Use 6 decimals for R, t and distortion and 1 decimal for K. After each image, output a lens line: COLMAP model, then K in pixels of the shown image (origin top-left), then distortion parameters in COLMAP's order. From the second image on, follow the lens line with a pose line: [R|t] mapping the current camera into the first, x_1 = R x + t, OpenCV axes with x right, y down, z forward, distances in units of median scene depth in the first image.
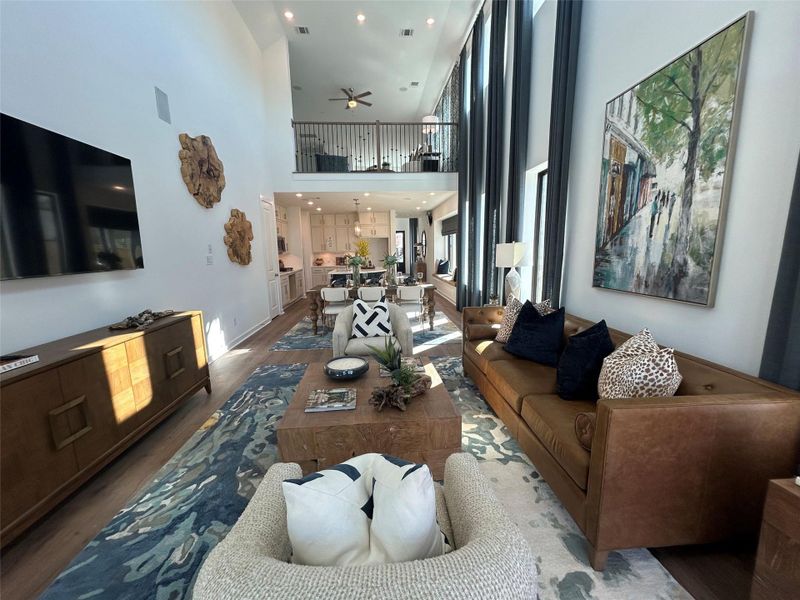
lens RADIAL K [[321.6, 0, 399.6], [0, 321.6, 301.3], [0, 0, 1]] dist [0.001758, 0.000697]
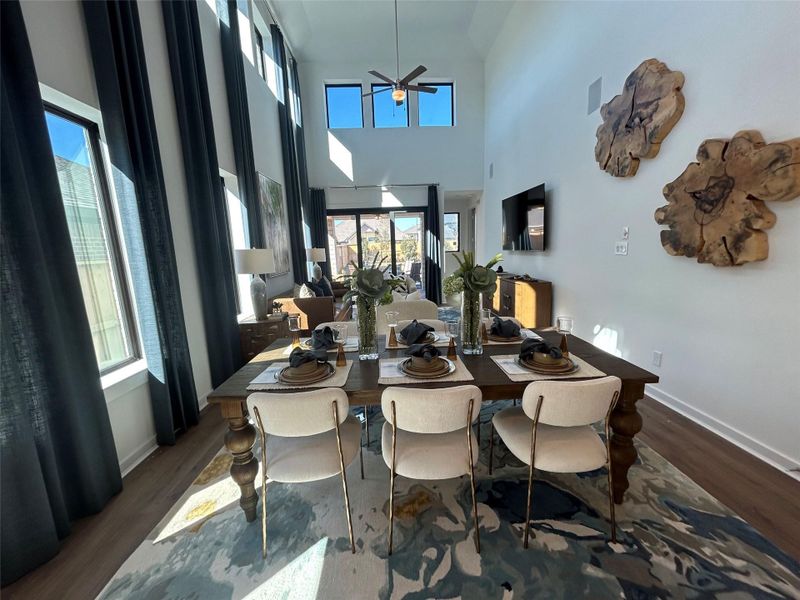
lens RADIAL K [[321.6, 0, 399.6], [0, 321.6, 301.3], [0, 0, 1]] dist [0.001758, 0.000697]
pose [[-0.997766, 0.051859, 0.042124, -0.178071], [0.062693, 0.944662, 0.321999, -0.515034], [-0.023095, 0.323920, -0.945802, 3.164421]]
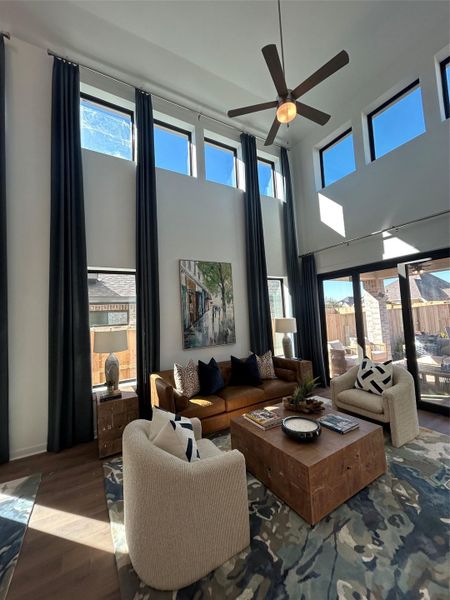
lens RADIAL K [[241.2, 0, 223.4], [0, 241.2, 299.5], [0, 0, 1]] dist [0.001758, 0.000697]
pose [[-0.431423, 0.101598, 0.896411, -0.930631], [0.203724, 0.978943, -0.012904, -0.316853], [-0.878846, 0.177053, -0.443036, 1.645490]]
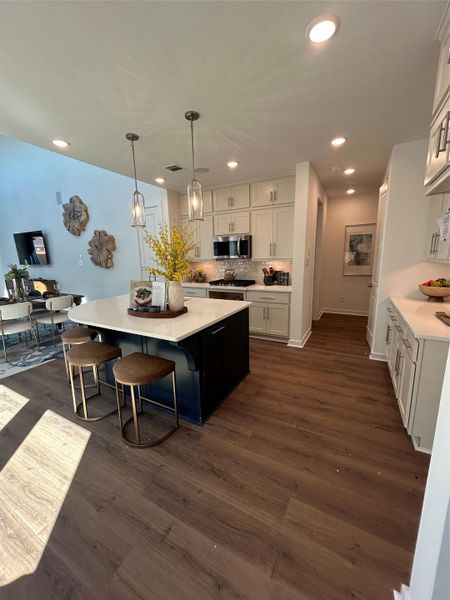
lens RADIAL K [[241.2, 0, 223.4], [0, 241.2, 299.5], [0, 0, 1]] dist [0.001758, 0.000697]
pose [[-0.541402, 0.185076, -0.820141, 0.323546], [-0.104538, 0.953083, 0.284085, -0.762454], [0.834240, 0.239540, -0.496653, 4.488823]]
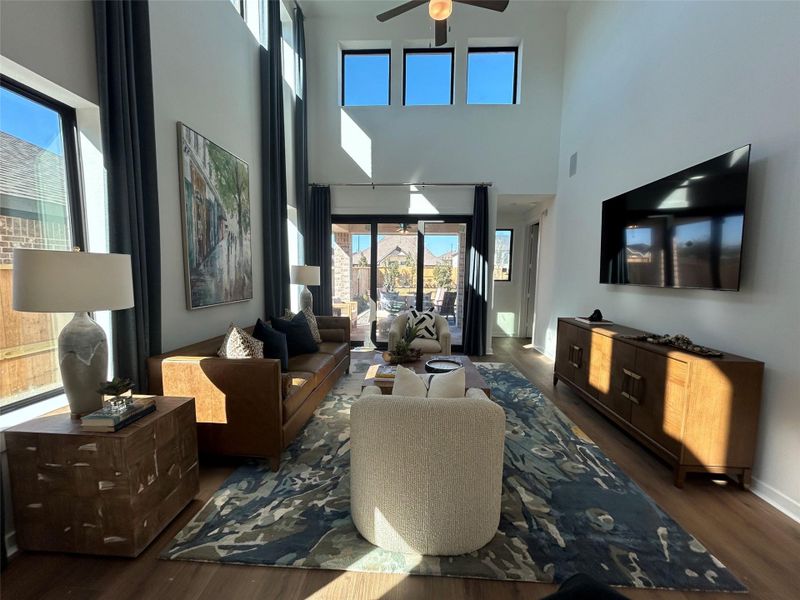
lens RADIAL K [[321.6, 0, 399.6], [0, 321.6, 301.3], [0, 0, 1]] dist [0.001758, 0.000697]
pose [[-0.990966, -0.005889, 0.133983, -0.169403], [0.027402, 0.969070, 0.245261, -0.340998], [-0.131283, 0.246716, -0.960154, 2.204117]]
